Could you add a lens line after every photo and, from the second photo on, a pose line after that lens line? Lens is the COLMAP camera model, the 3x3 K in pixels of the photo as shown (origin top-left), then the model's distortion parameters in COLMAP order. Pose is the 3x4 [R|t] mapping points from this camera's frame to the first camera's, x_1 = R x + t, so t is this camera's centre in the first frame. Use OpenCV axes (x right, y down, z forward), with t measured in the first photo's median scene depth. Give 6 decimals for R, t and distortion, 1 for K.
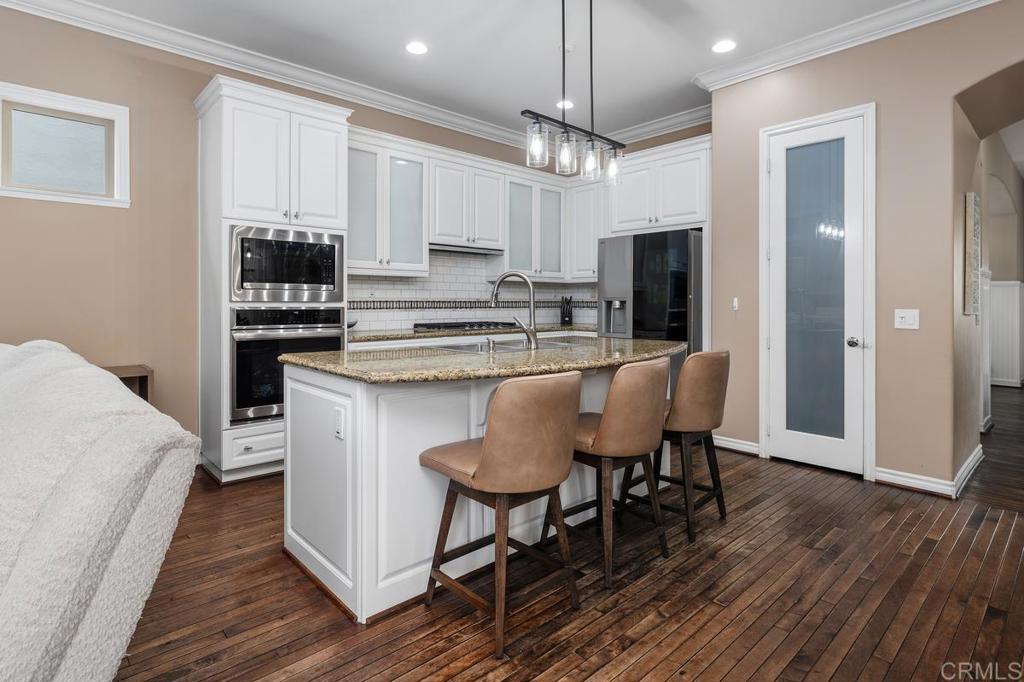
lens RADIAL K [[532.1, 0, 510.9], [0, 532.1, 301.0], [0, 0, 1]] dist [-0.002341, -0.000552]
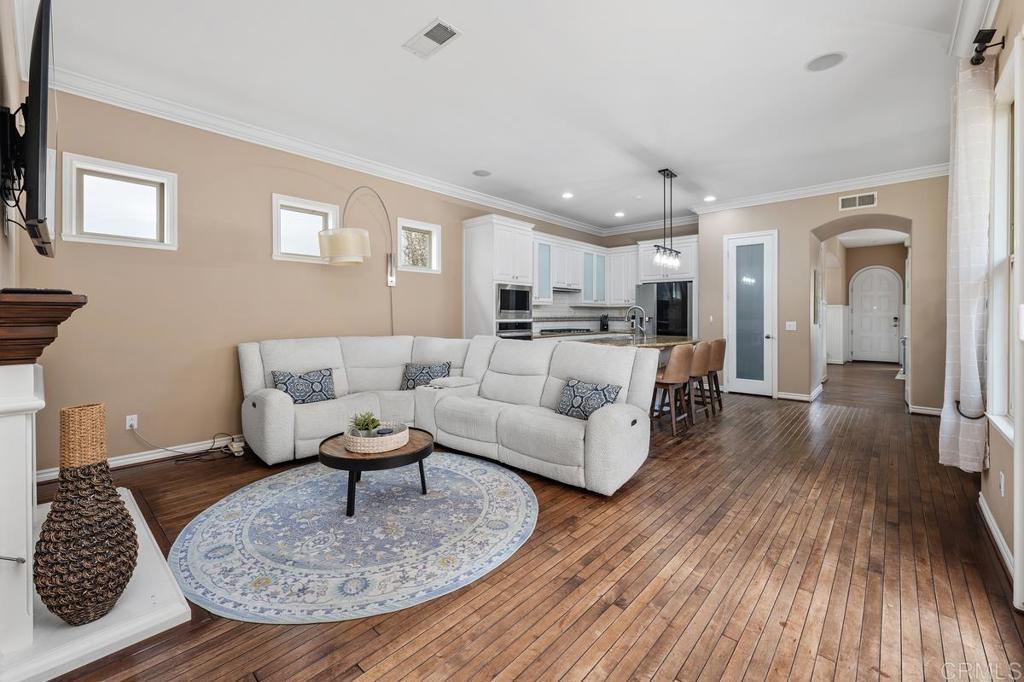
lens RADIAL K [[423.2, 0, 513.8], [0, 423.2, 316.2], [0, 0, 1]] dist [0.001532, 0.000067]
pose [[0.995542, -0.001541, 0.094311, -0.464839], [0.001015, 0.999984, 0.005624, -0.014778], [-0.094318, -0.005503, 0.995527, -0.529341]]
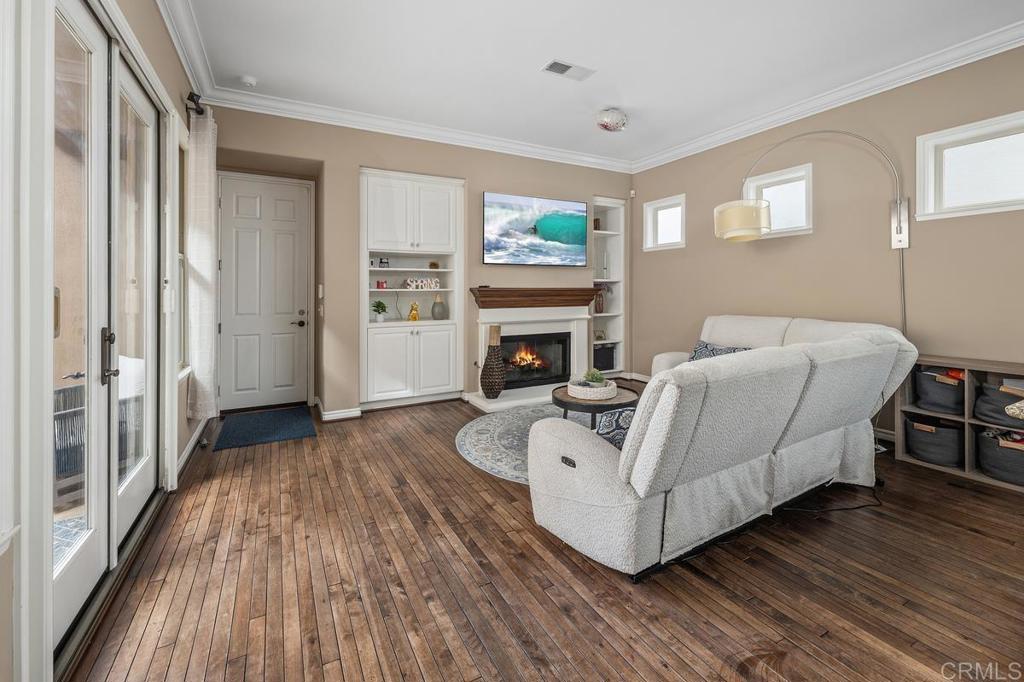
lens RADIAL K [[433.5, 0, 504.9], [0, 433.5, 289.7], [0, 0, 1]] dist [0.001411, -0.000057]
pose [[-0.254452, -0.004977, -0.967073, 0.245737], [0.005507, 0.999963, -0.006595, -0.016115], [0.967070, -0.007003, -0.254415, 0.181541]]
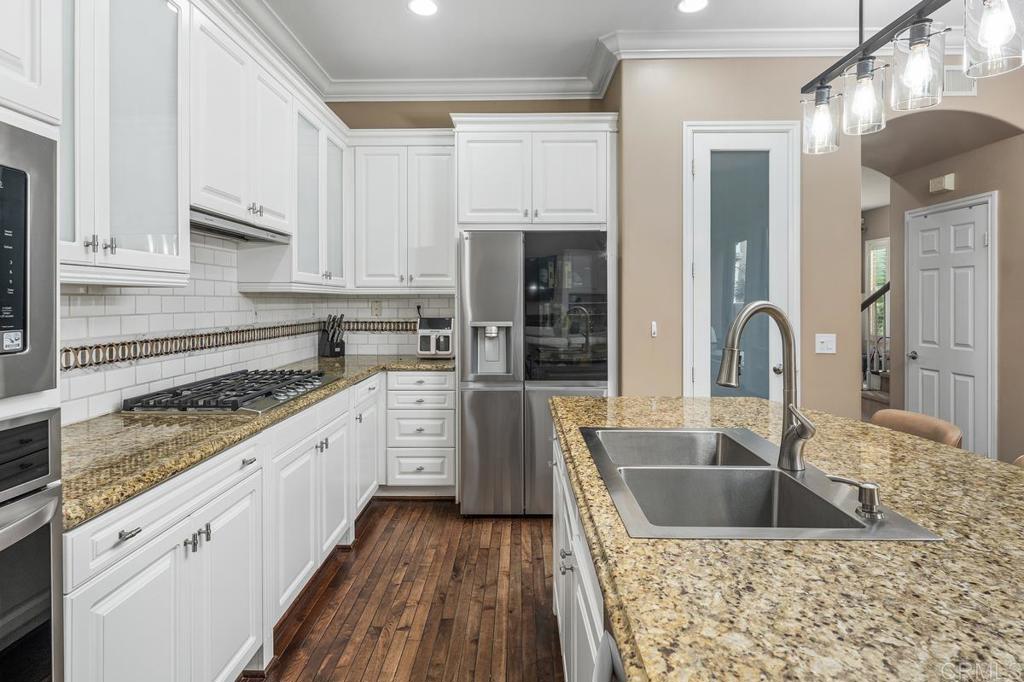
lens RADIAL K [[532.1, 0, 510.9], [0, 532.1, 301.0], [0, 0, 1]] dist [-0.002341, -0.000552]
pose [[0.688094, -0.002689, 0.725617, -0.302473], [-0.000591, 0.999991, 0.004267, -0.038522], [-0.725621, -0.003365, 0.688086, 0.561663]]
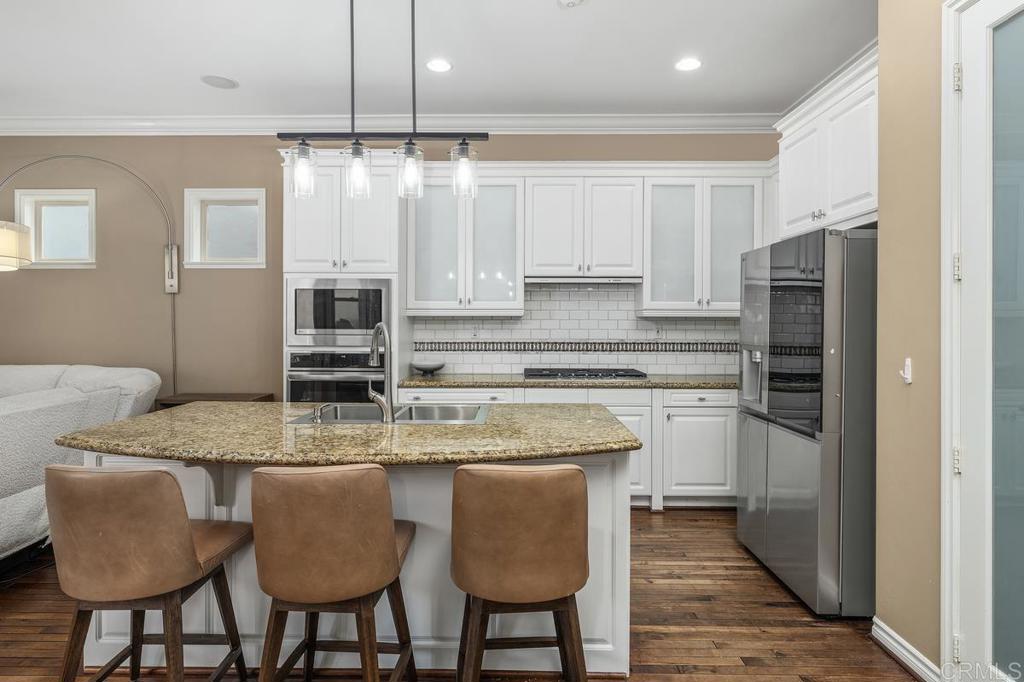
lens RADIAL K [[565.3, 0, 508.8], [0, 565.3, 323.0], [0, 0, 1]] dist [-0.002867, 0.000023]
pose [[0.727720, 0.002660, -0.685869, 0.485414], [0.000398, 0.999991, 0.004301, -0.039905], [0.685874, -0.003403, 0.727712, 0.337338]]
